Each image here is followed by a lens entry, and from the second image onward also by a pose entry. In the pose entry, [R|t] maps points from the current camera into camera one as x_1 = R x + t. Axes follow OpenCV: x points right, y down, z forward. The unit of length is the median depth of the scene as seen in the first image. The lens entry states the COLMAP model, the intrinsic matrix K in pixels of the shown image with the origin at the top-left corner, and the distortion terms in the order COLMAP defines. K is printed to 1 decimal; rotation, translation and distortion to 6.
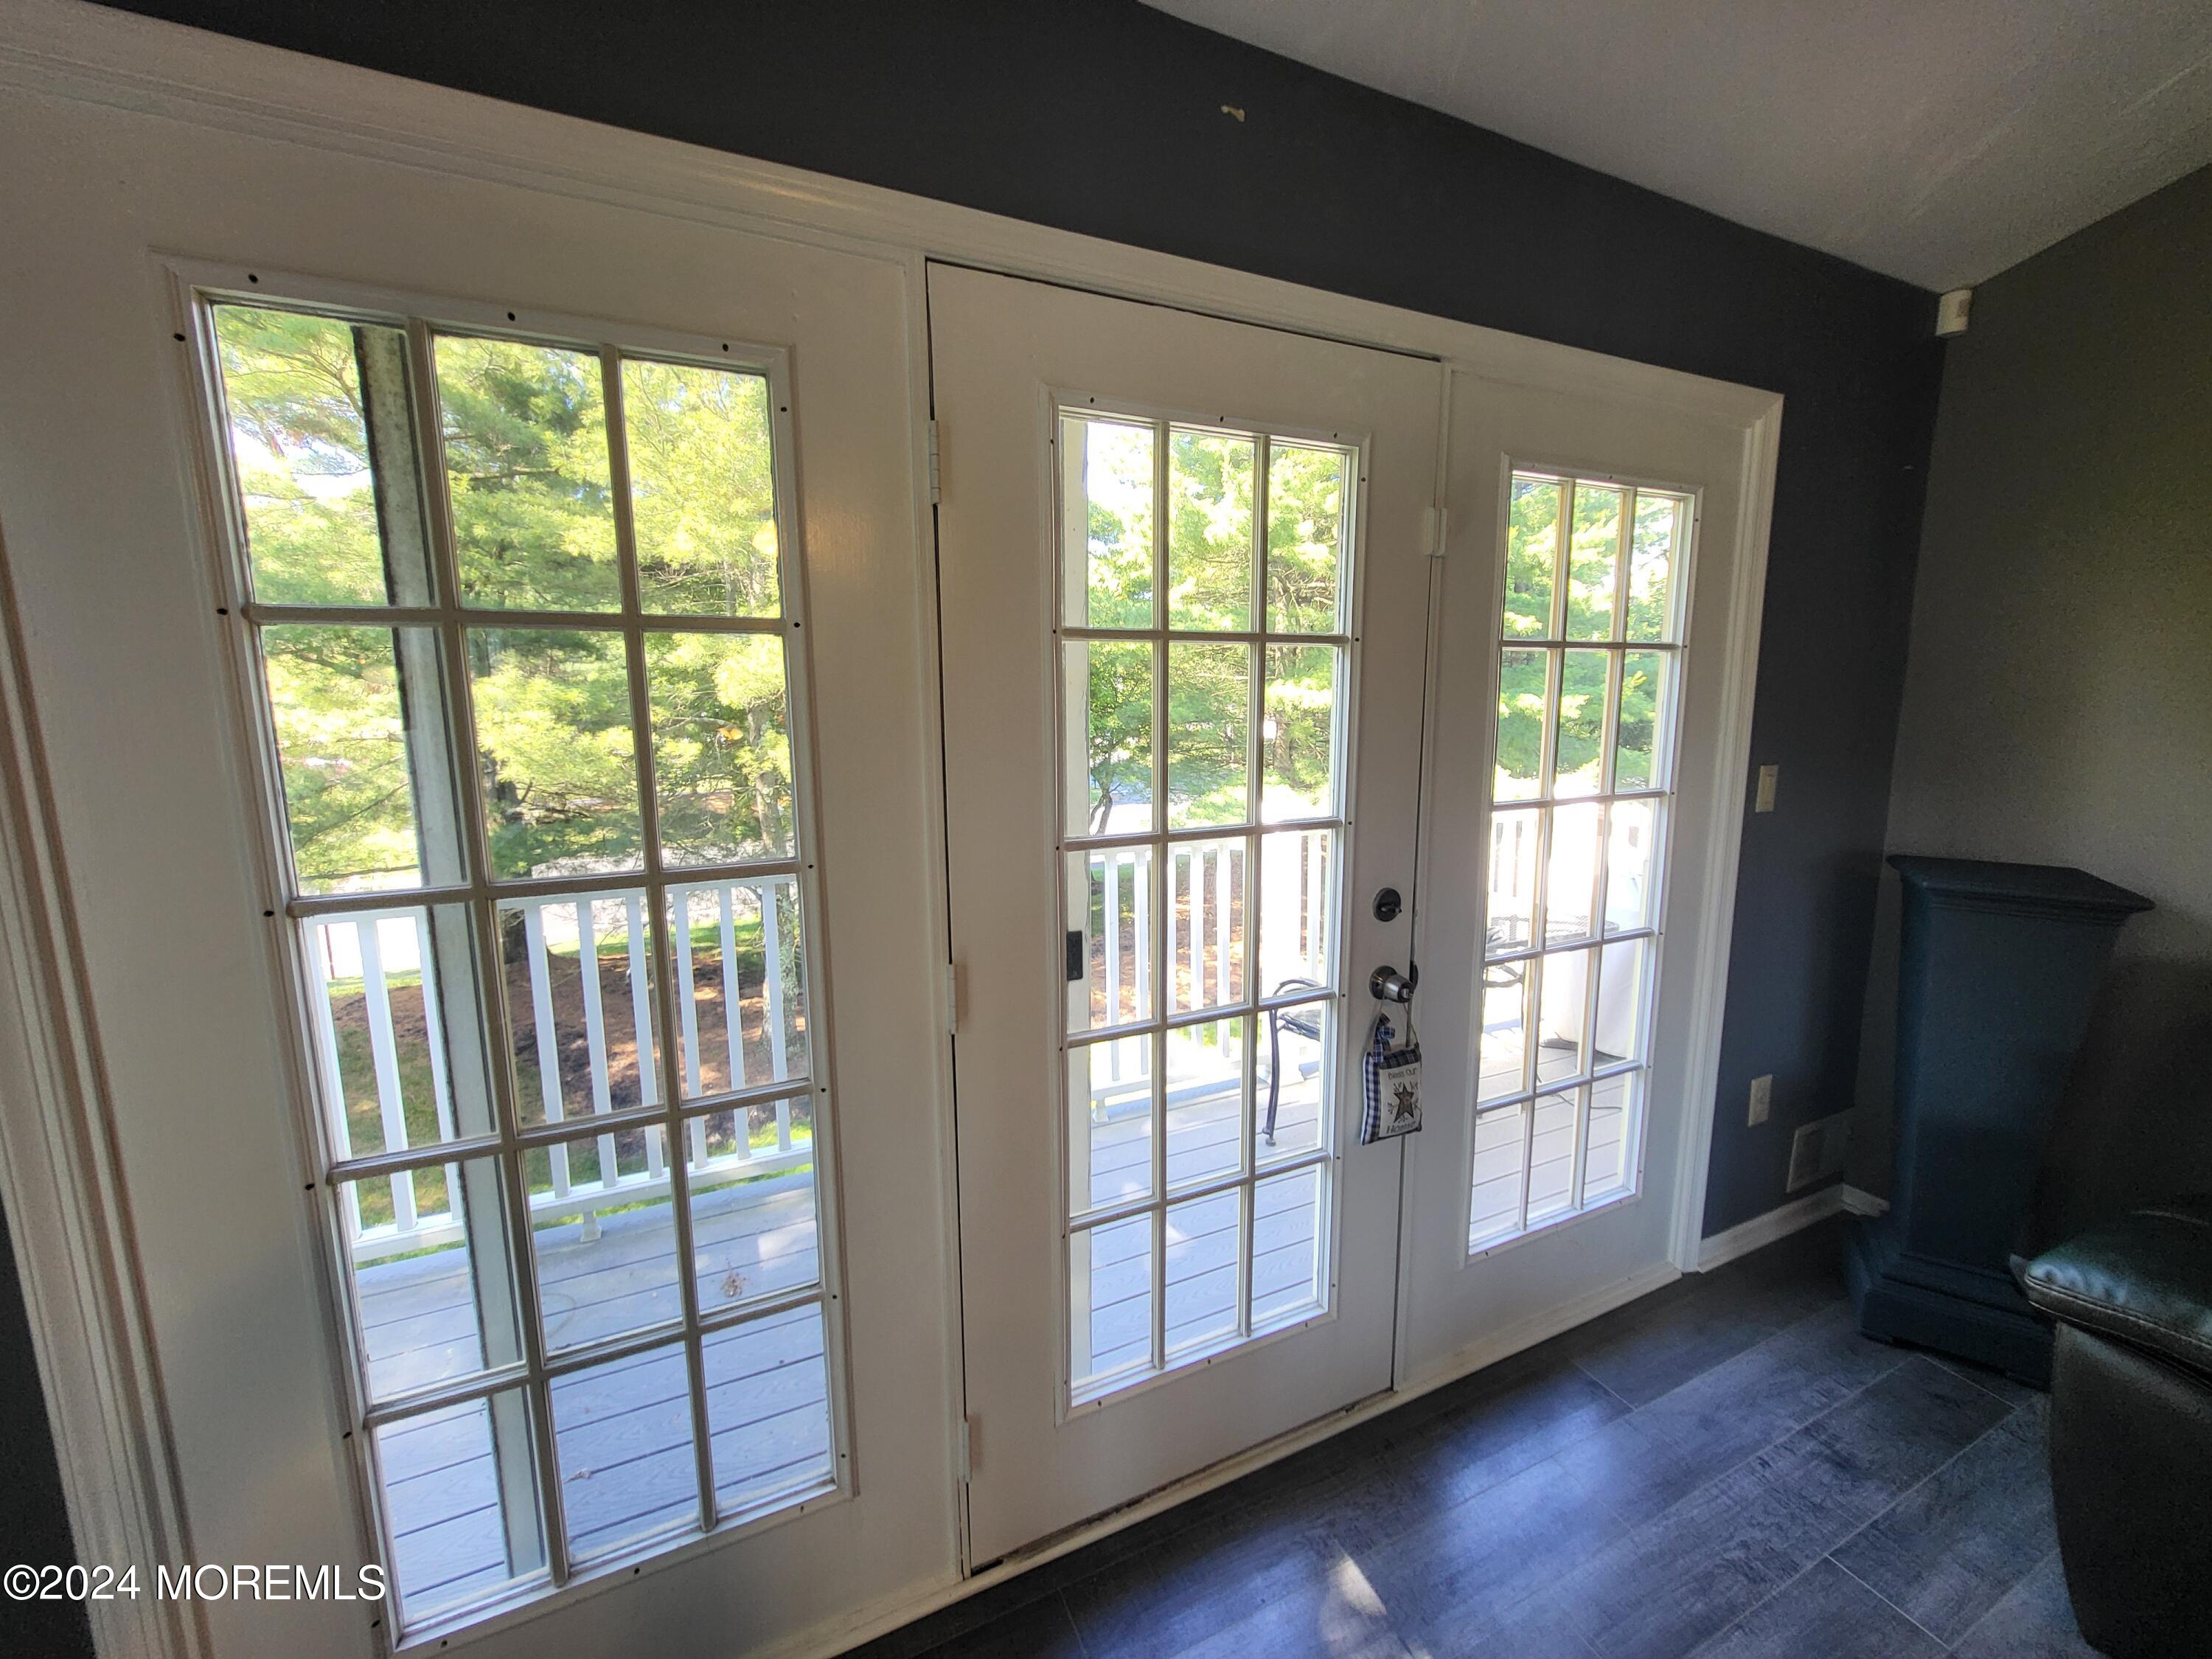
lens RADIAL K [[889.4, 0, 1108.4], [0, 889.4, 825.2], [0, 0, 1]] dist [0.000369, 0.000080]
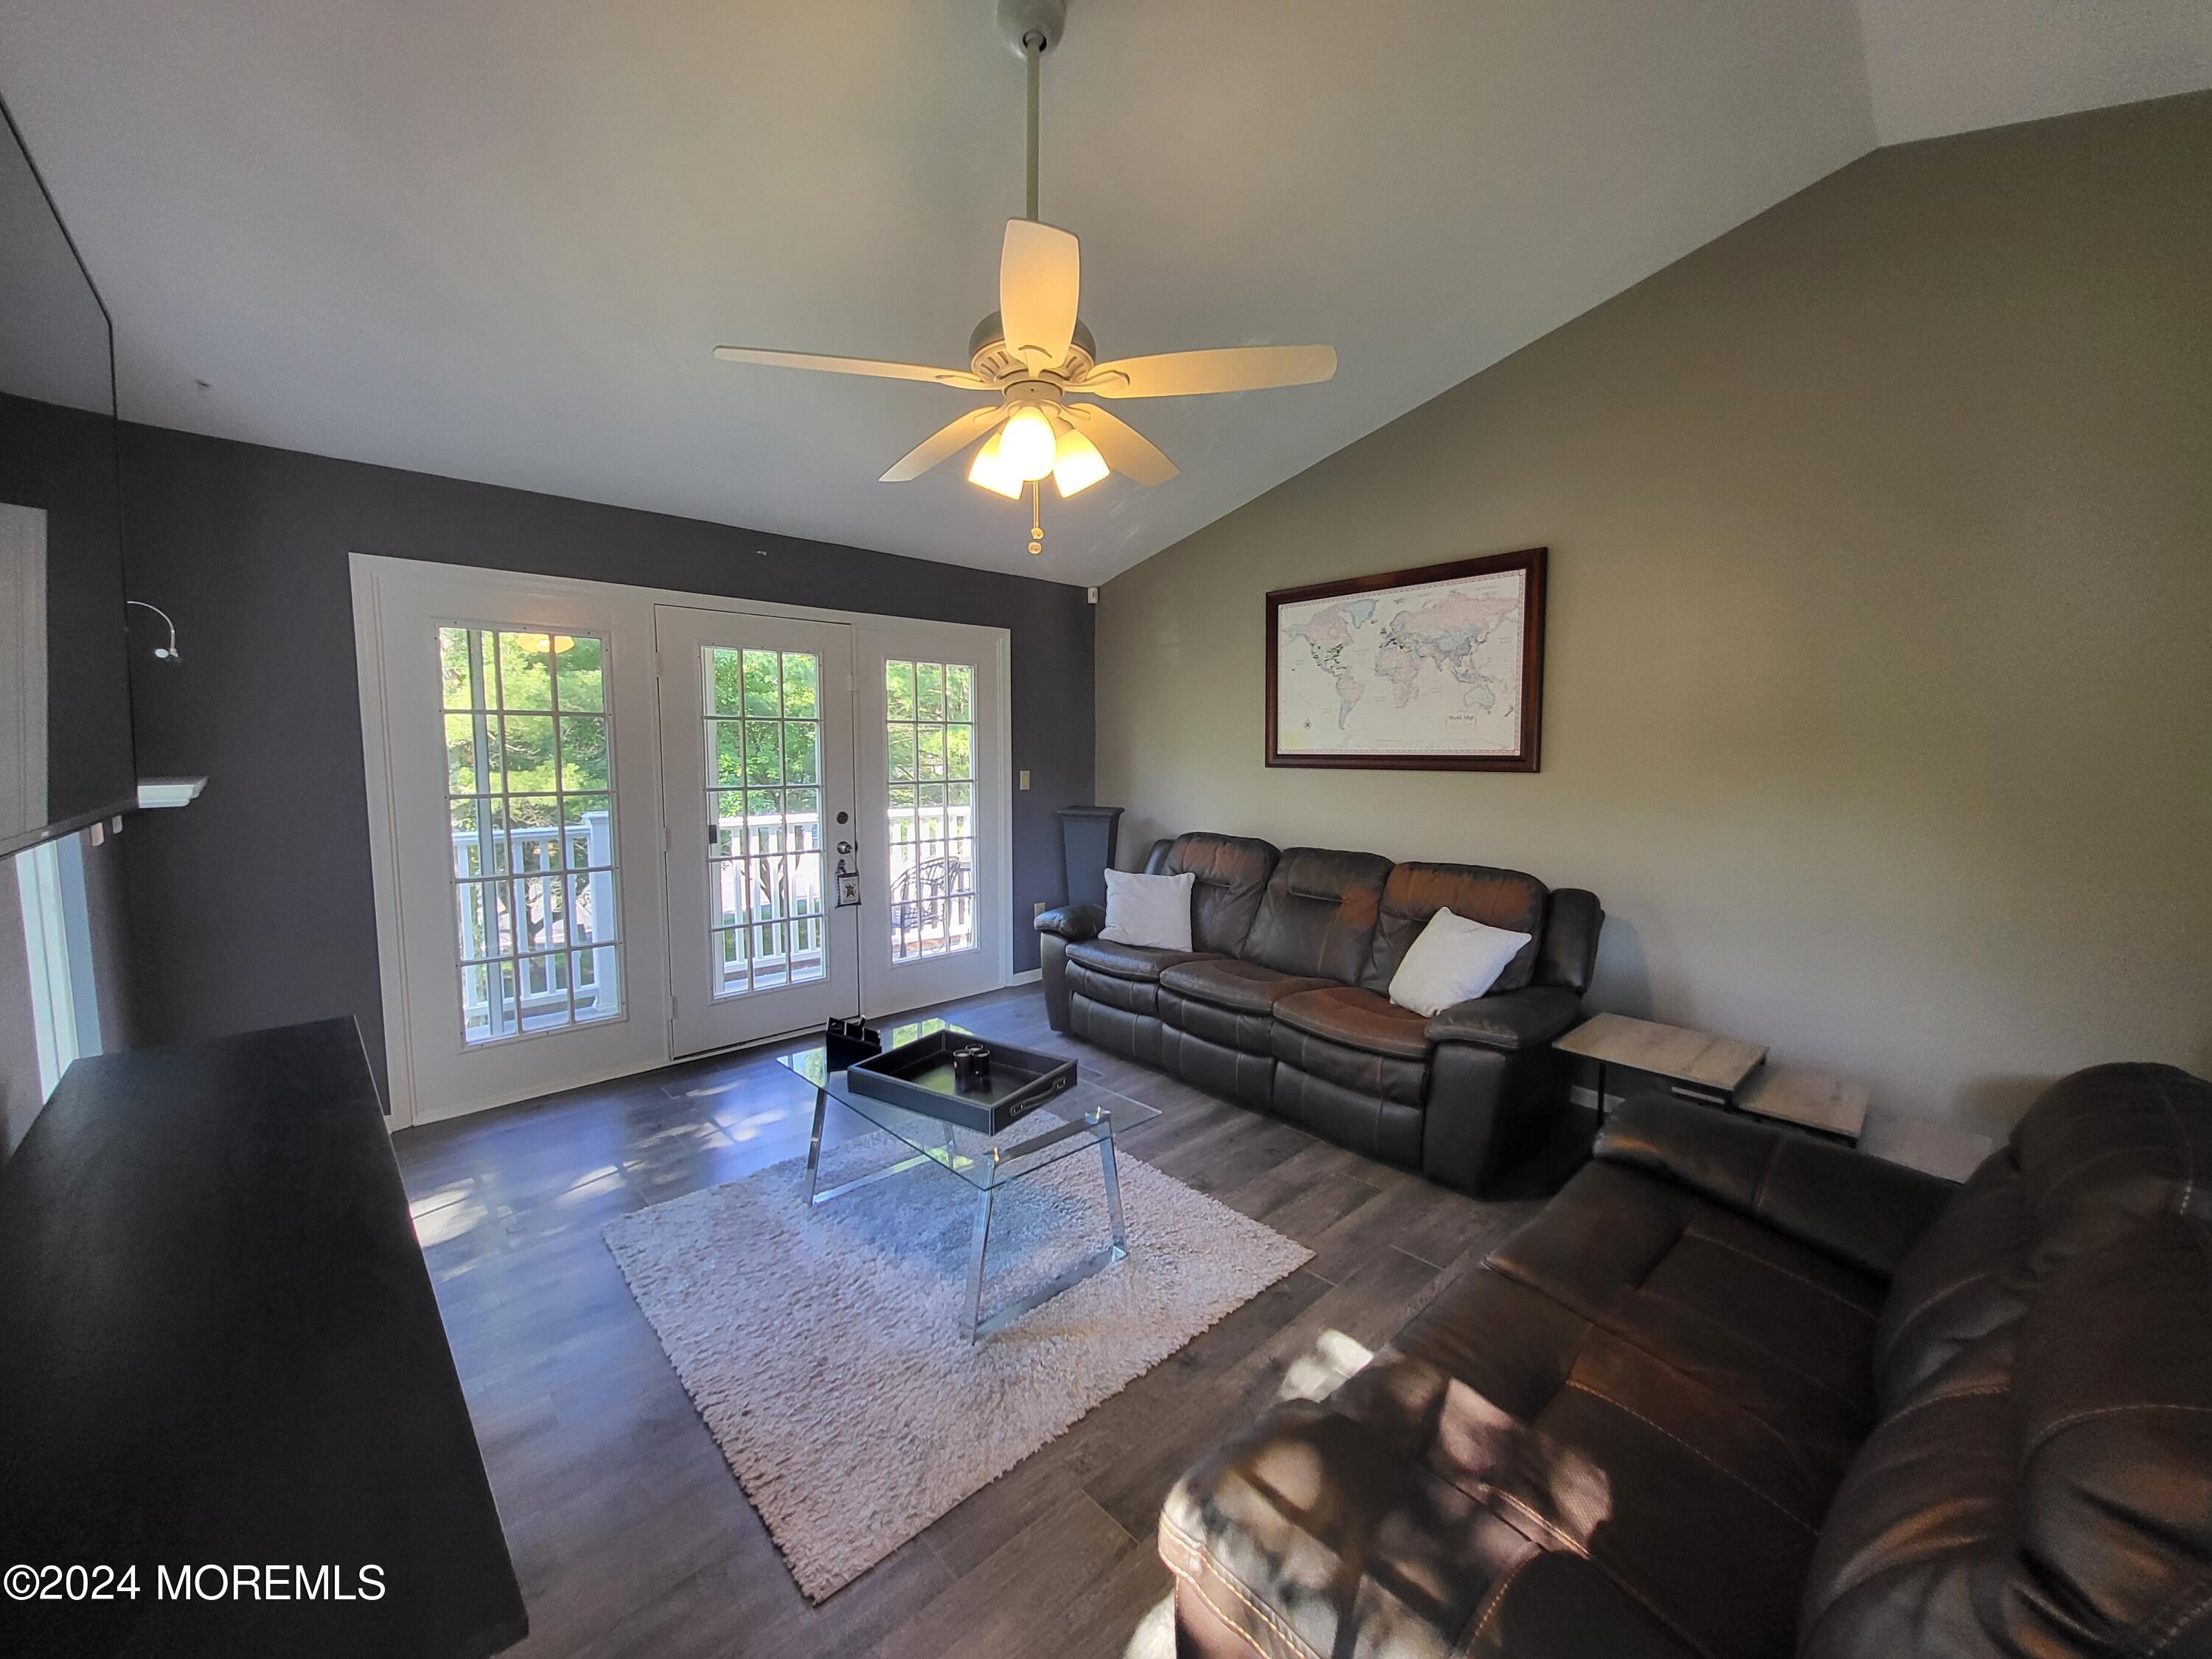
lens RADIAL K [[860.4, 0, 1100.6], [0, 860.4, 825.4], [0, 0, 1]] dist [0.000301, 0.000070]
pose [[0.951043, -0.019106, 0.308467, 0.218366], [0.035145, 0.998299, -0.046525, 0.224740], [-0.307054, 0.055089, 0.950097, -1.468565]]
